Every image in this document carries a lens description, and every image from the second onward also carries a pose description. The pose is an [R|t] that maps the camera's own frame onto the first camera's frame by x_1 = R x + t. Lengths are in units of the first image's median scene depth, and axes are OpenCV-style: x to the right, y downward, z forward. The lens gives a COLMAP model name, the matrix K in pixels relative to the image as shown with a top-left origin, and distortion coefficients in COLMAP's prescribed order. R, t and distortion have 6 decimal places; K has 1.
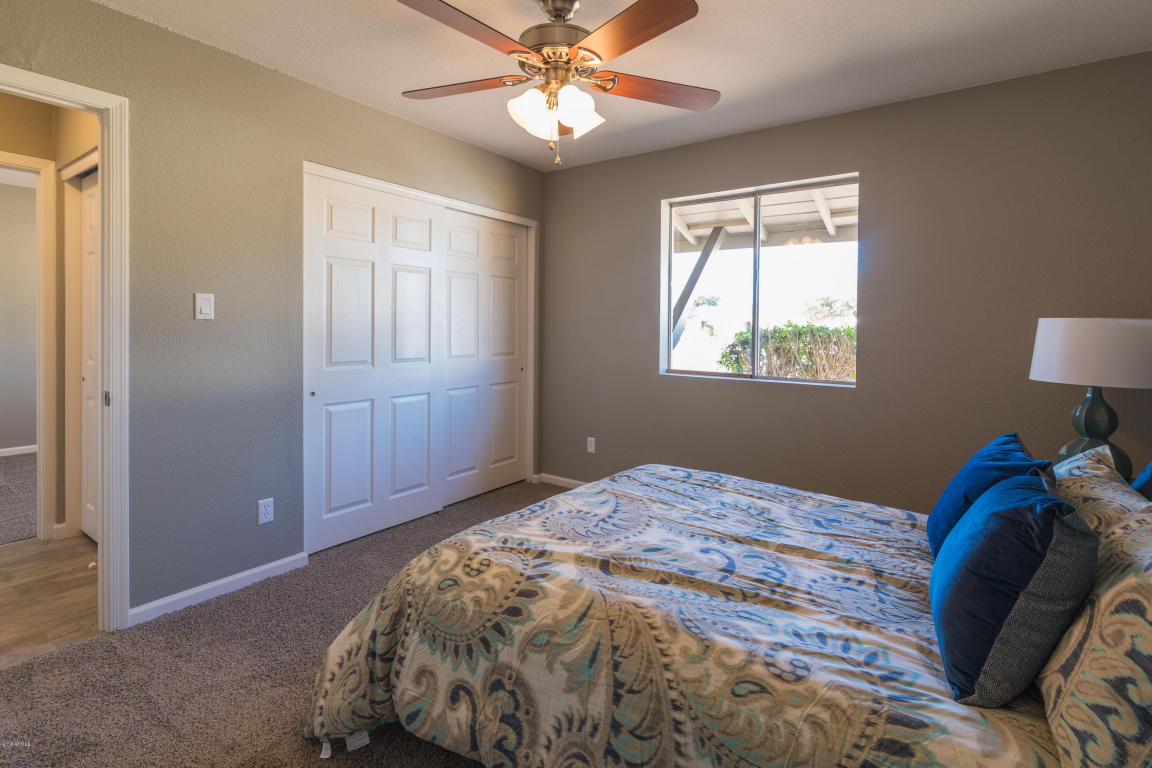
lens RADIAL K [[541.5, 0, 567.3], [0, 541.5, 330.0], [0, 0, 1]] dist [-0.001685, -0.000263]
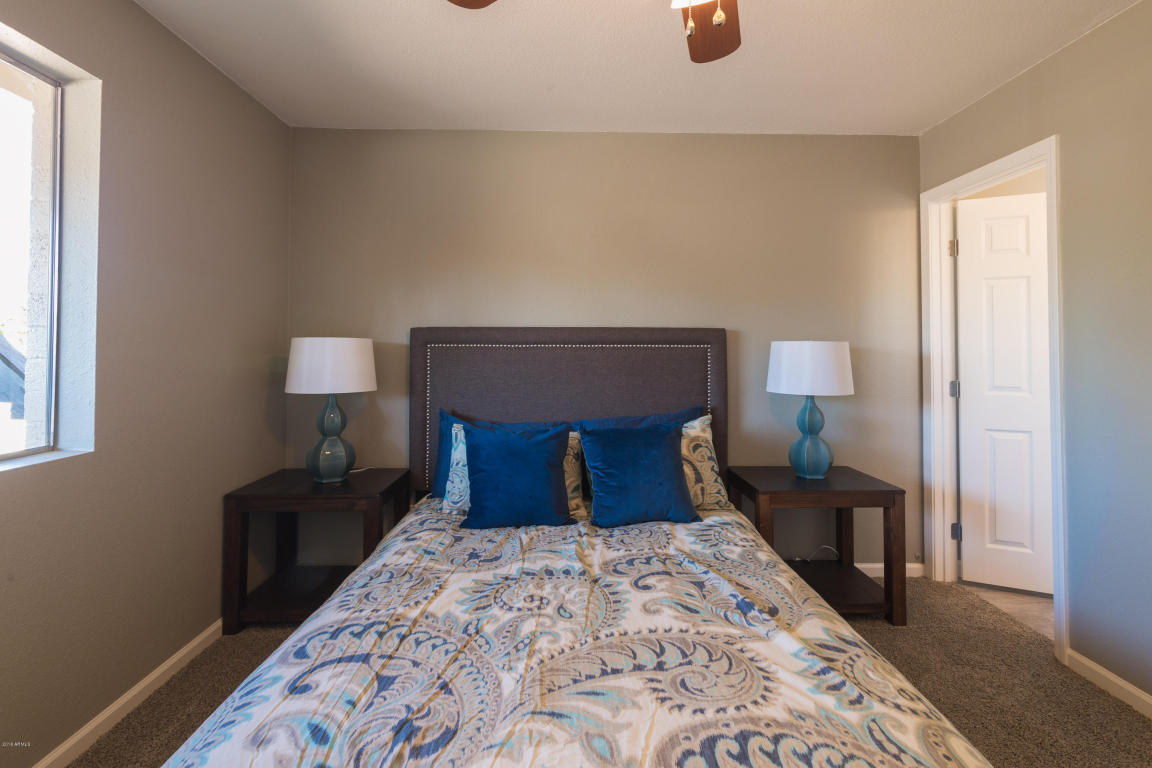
lens RADIAL K [[541.5, 0, 578.8], [0, 541.5, 336.1], [0, 0, 1]] dist [-0.001685, -0.000263]
pose [[-0.620013, 0.004084, 0.784581, -0.433573], [-0.003277, 0.999964, -0.007795, -0.024512], [-0.784585, -0.007404, -0.619977, 1.745589]]
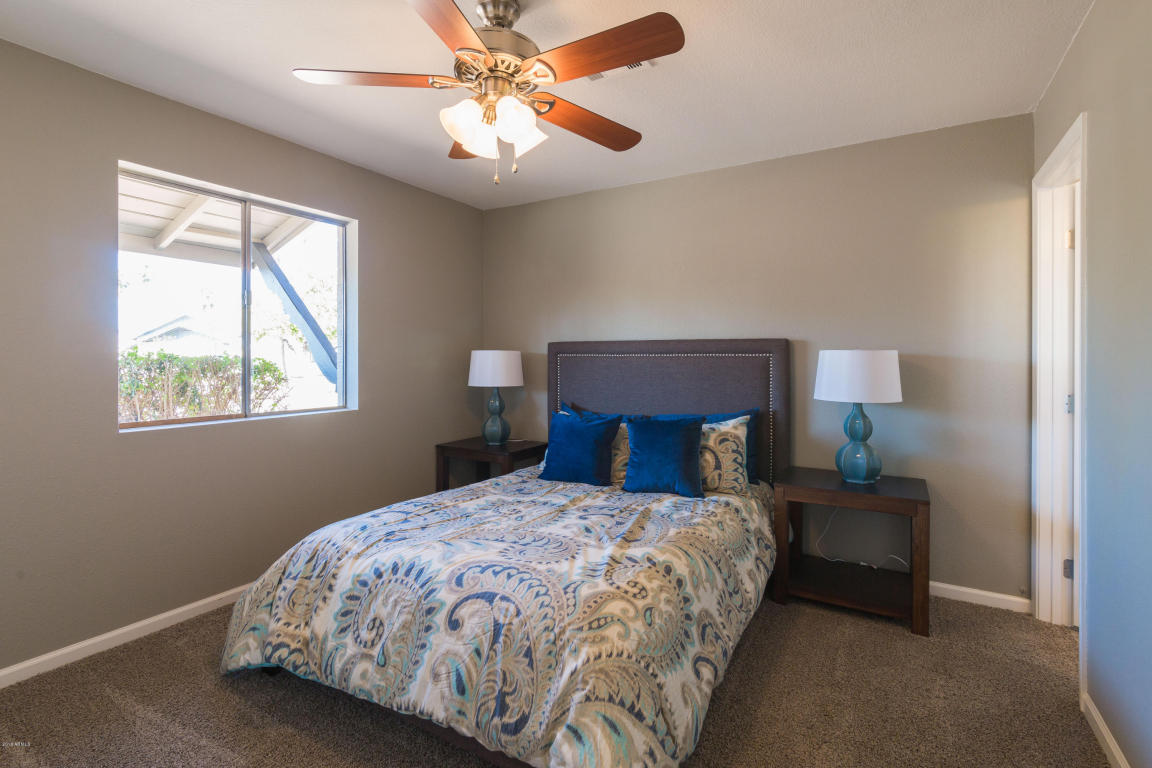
lens RADIAL K [[541.5, 0, 579.1], [0, 541.5, 357.6], [0, 0, 1]] dist [-0.001685, -0.000263]
pose [[-0.103196, -0.015137, 0.994546, -1.181320], [0.006115, 0.999856, 0.015852, -0.033316], [-0.994642, 0.007717, -0.103089, 1.198446]]
